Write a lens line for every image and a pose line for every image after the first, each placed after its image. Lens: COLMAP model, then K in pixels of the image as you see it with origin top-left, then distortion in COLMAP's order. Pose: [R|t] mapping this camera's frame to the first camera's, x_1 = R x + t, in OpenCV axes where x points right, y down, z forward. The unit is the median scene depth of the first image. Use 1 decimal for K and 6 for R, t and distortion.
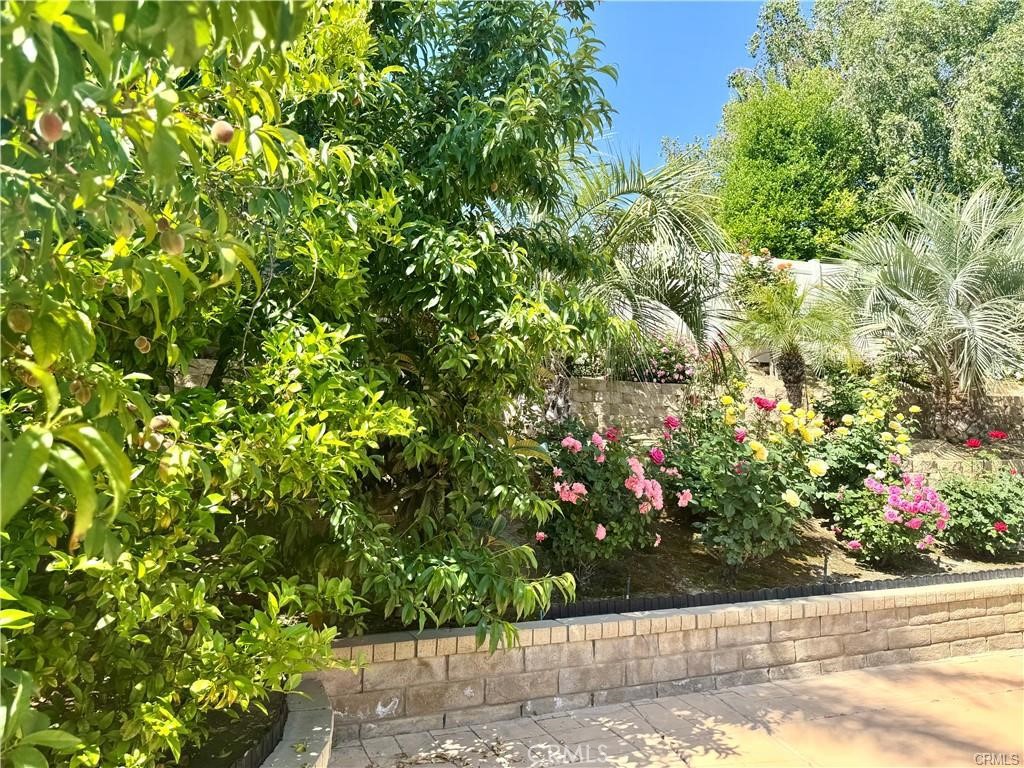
lens RADIAL K [[729.0, 0, 514.7], [0, 729.0, 386.9], [0, 0, 1]] dist [0.061501, -0.061854]
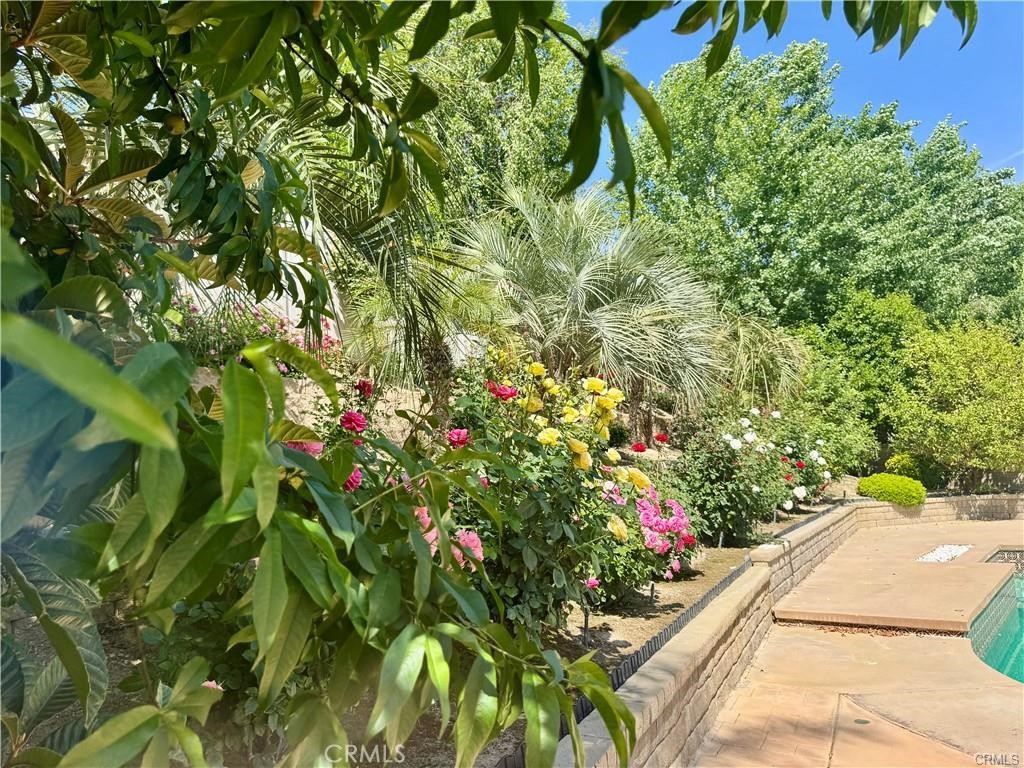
lens RADIAL K [[729.0, 0, 513.4], [0, 729.0, 393.2], [0, 0, 1]] dist [0.061501, -0.061854]
pose [[0.775738, 0.034086, 0.630134, -0.059886], [-0.014321, 0.999234, -0.036421, 0.043943], [-0.630893, 0.019229, 0.775632, 0.408285]]
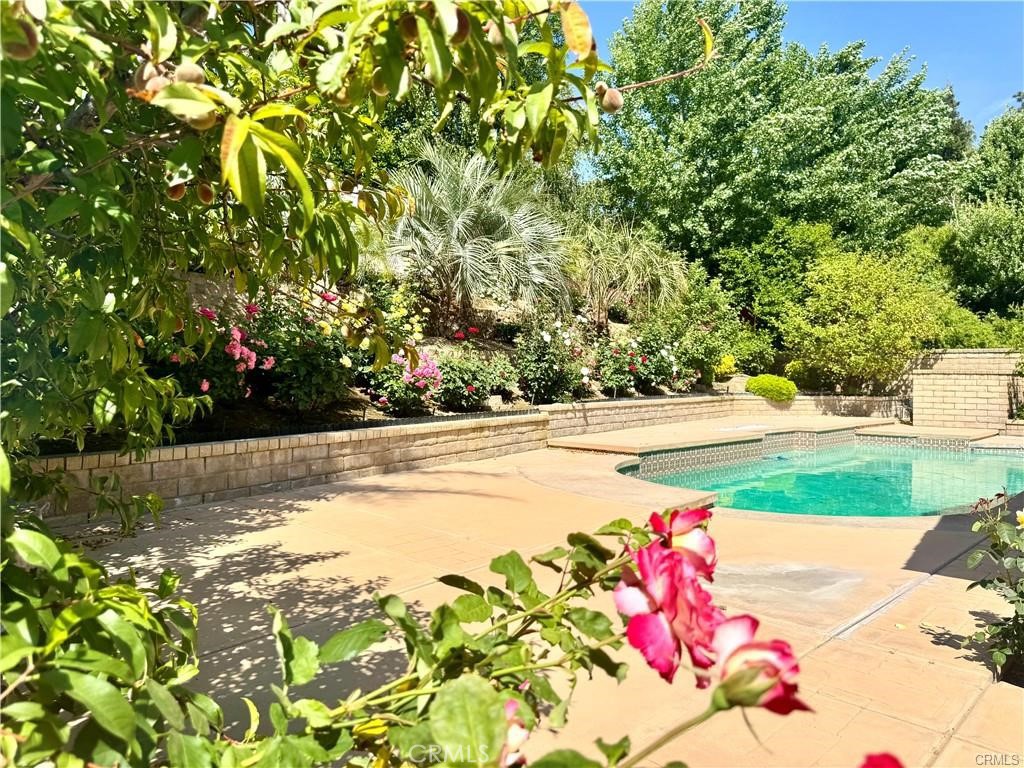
lens RADIAL K [[729.0, 0, 512.3], [0, 729.0, 381.3], [0, 0, 1]] dist [0.061501, -0.061854]
pose [[0.818573, 0.002030, 0.574399, -0.127100], [-0.068344, 0.993234, 0.093886, 0.023544], [-0.570322, -0.116109, 0.813174, -0.249397]]
